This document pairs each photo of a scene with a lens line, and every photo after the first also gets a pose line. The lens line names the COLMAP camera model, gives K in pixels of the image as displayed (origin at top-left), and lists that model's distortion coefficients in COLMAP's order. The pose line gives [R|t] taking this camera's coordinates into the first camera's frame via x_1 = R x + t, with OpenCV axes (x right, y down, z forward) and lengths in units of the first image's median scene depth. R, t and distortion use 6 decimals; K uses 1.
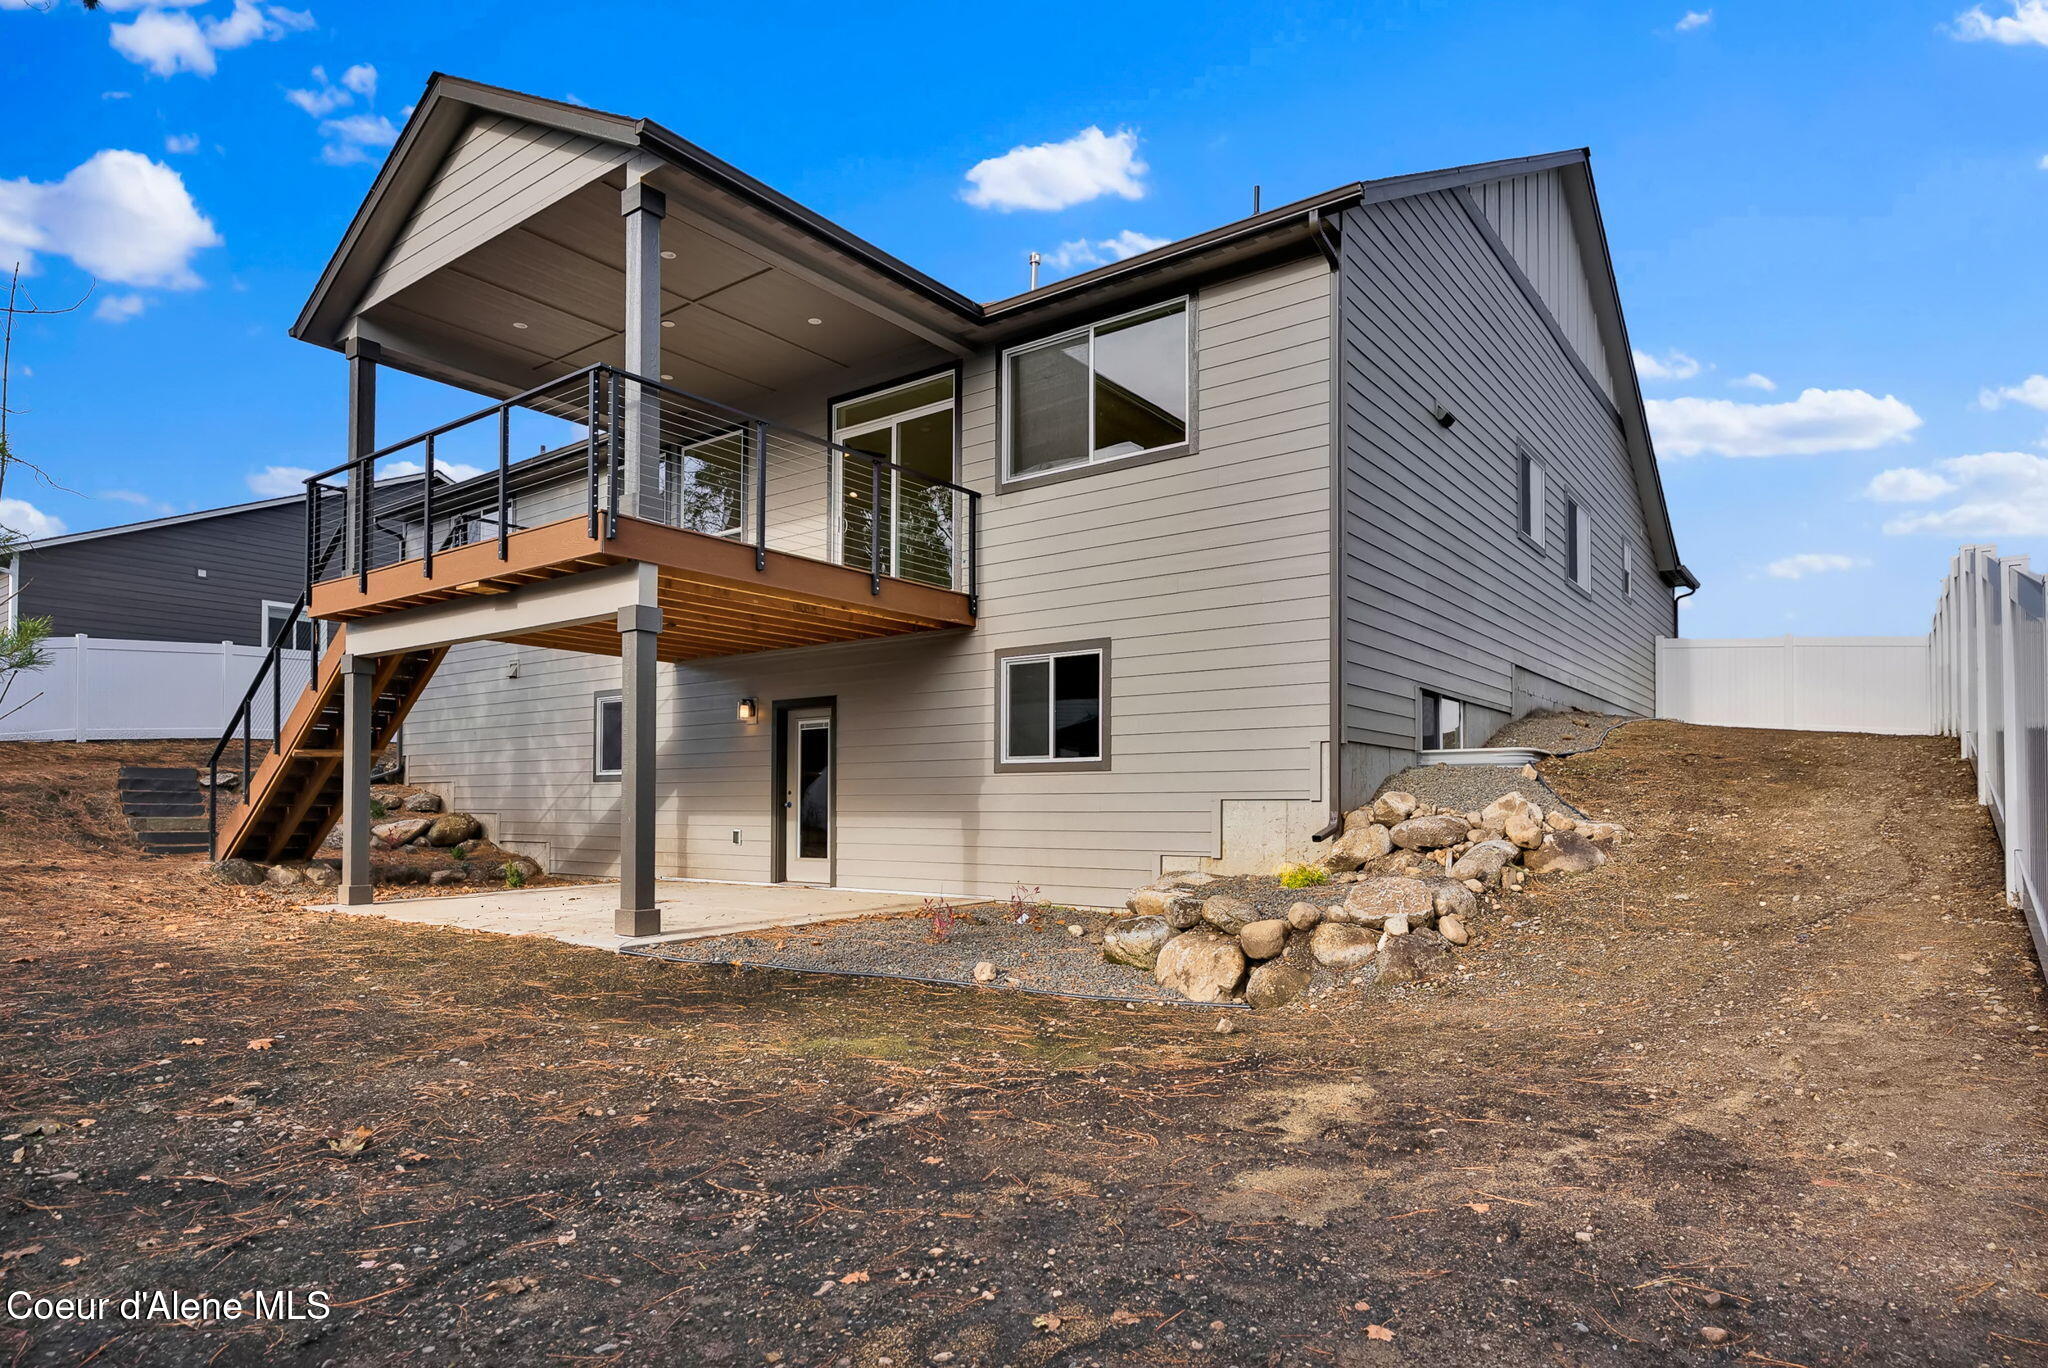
lens RADIAL K [[1148.7, 0, 999.8], [0, 1148.7, 780.2], [0, 0, 1]] dist [-0.007165, 0.006647]
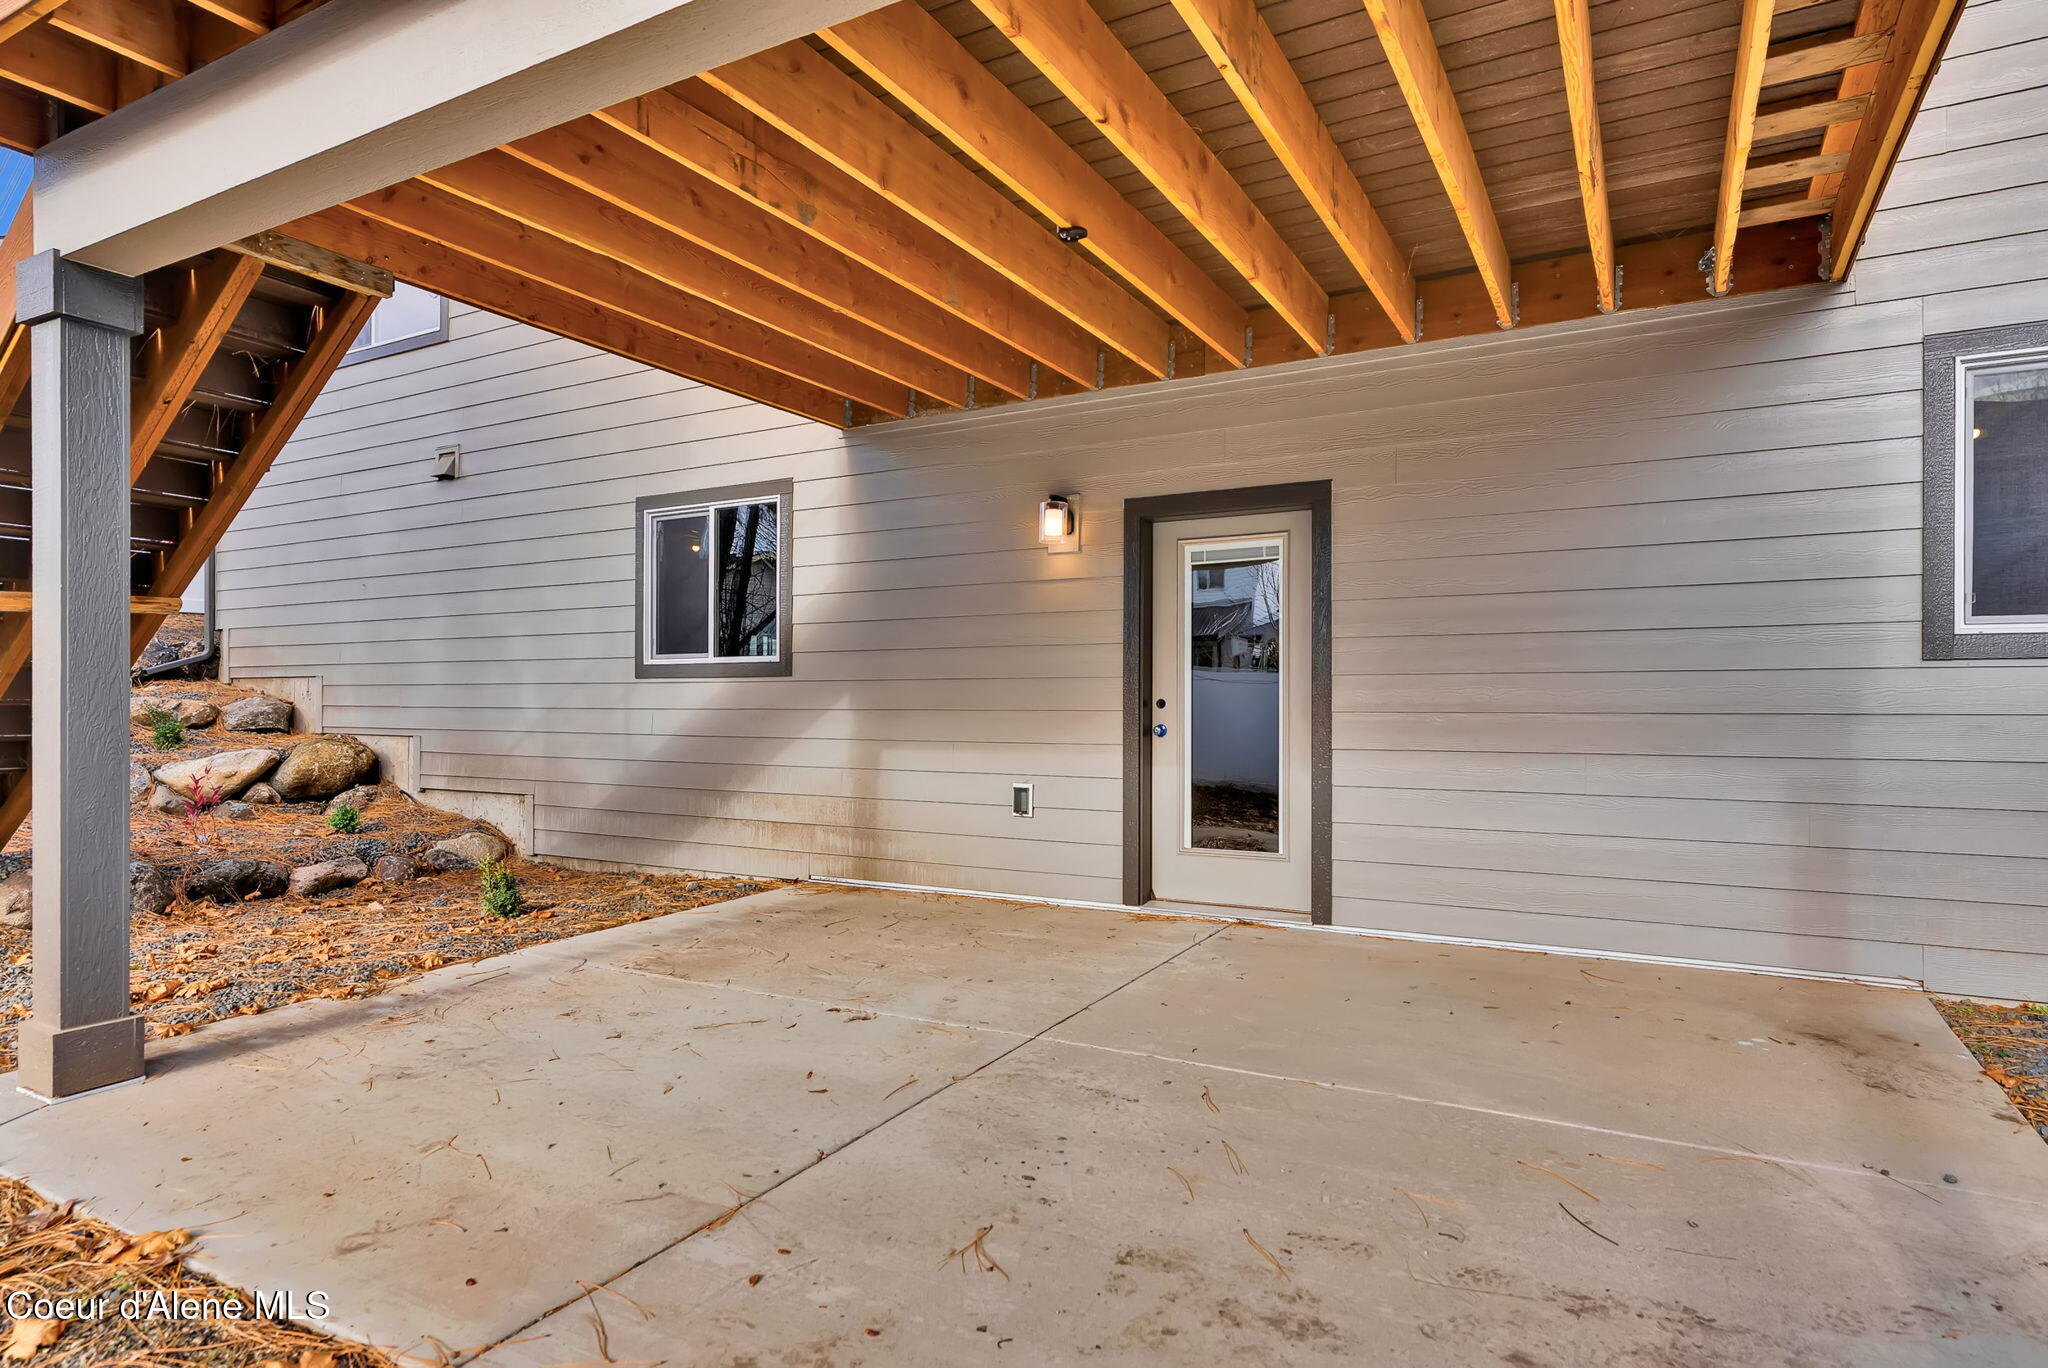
lens RADIAL K [[1148.7, 0, 1024.3], [0, 1148.7, 692.2], [0, 0, 1]] dist [-0.007165, 0.006647]
pose [[0.990078, -0.002707, 0.140490, -0.249930], [-0.000055, 0.999807, 0.019653, -0.001975], [-0.140516, -0.019466, 0.989887, 0.466998]]
